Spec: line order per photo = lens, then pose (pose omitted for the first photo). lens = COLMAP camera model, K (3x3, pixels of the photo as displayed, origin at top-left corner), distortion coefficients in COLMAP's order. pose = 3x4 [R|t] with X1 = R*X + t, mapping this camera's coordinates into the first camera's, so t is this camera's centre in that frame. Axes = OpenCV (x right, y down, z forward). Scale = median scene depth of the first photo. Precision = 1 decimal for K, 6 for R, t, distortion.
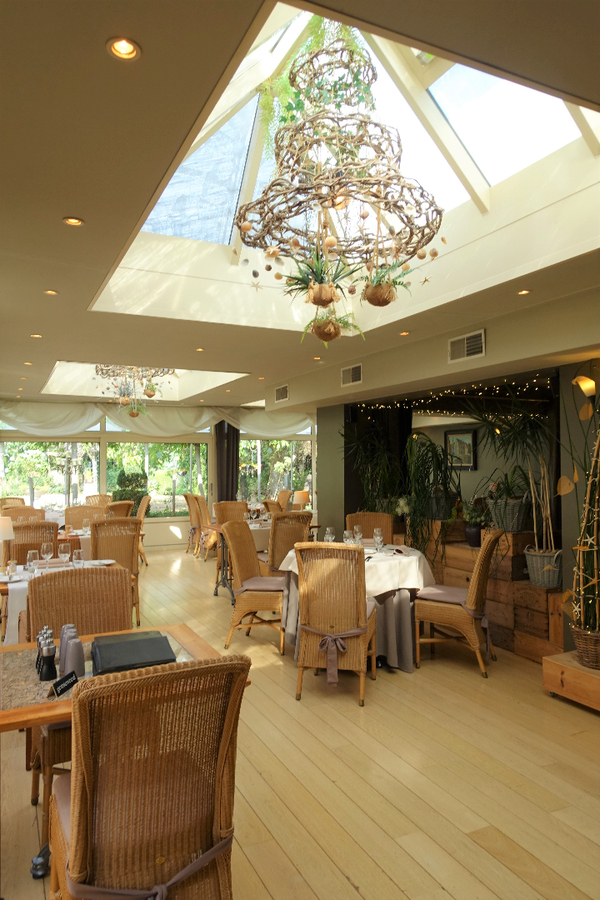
lens RADIAL K [[627.7, 0, 299.9], [0, 627.7, 452.3], [0, 0, 1]] dist [0.007772, -0.003731]
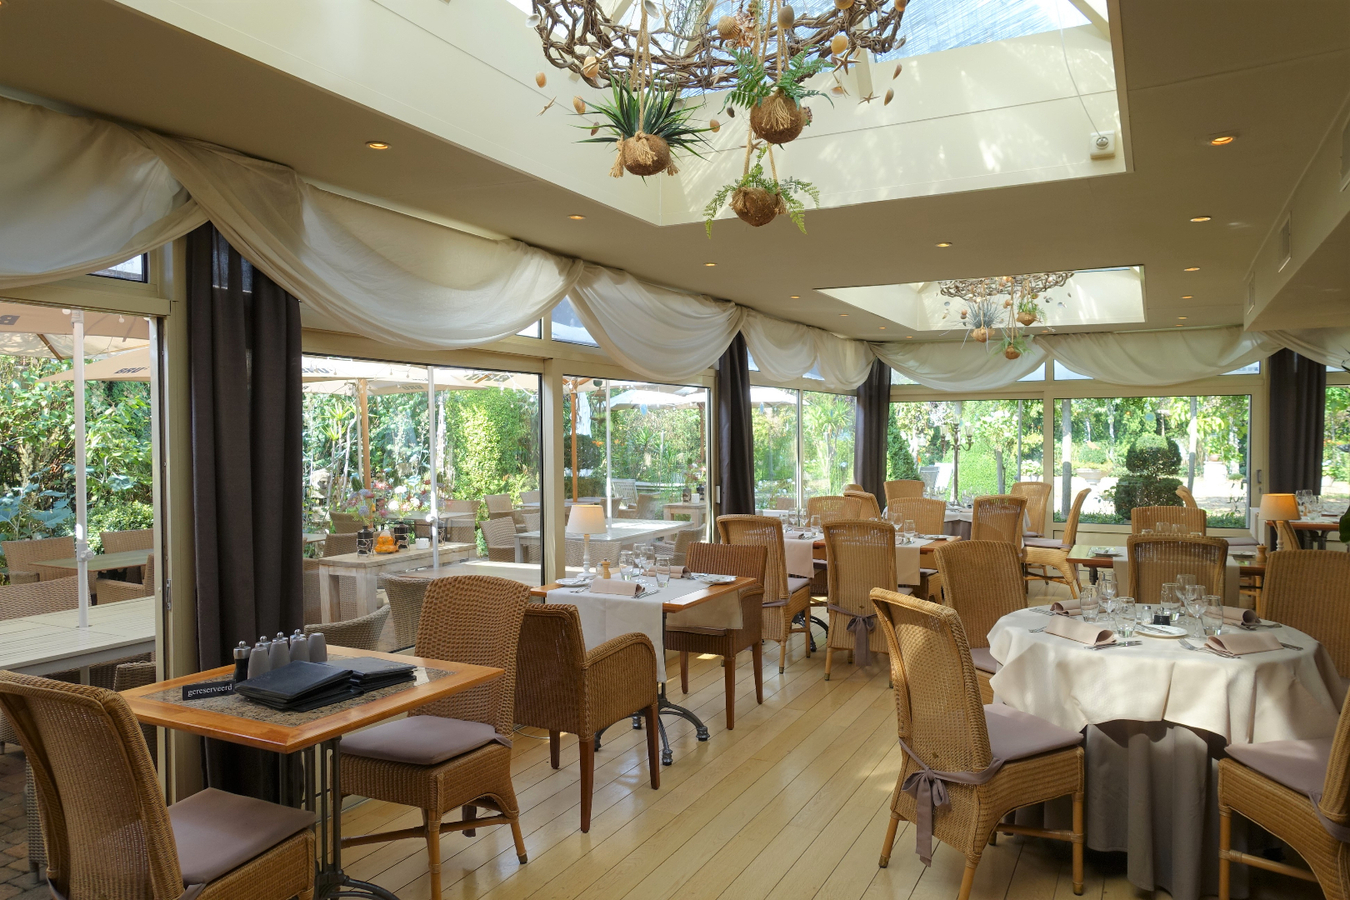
lens RADIAL K [[941.6, 0, 673.7], [0, 941.6, 451.2], [0, 0, 1]] dist [0.007772, -0.003731]
pose [[0.602713, 0.016863, -0.797780, 0.277912], [0.017844, 0.999242, 0.034602, -0.003530], [0.797759, -0.035091, 0.601955, 0.184405]]
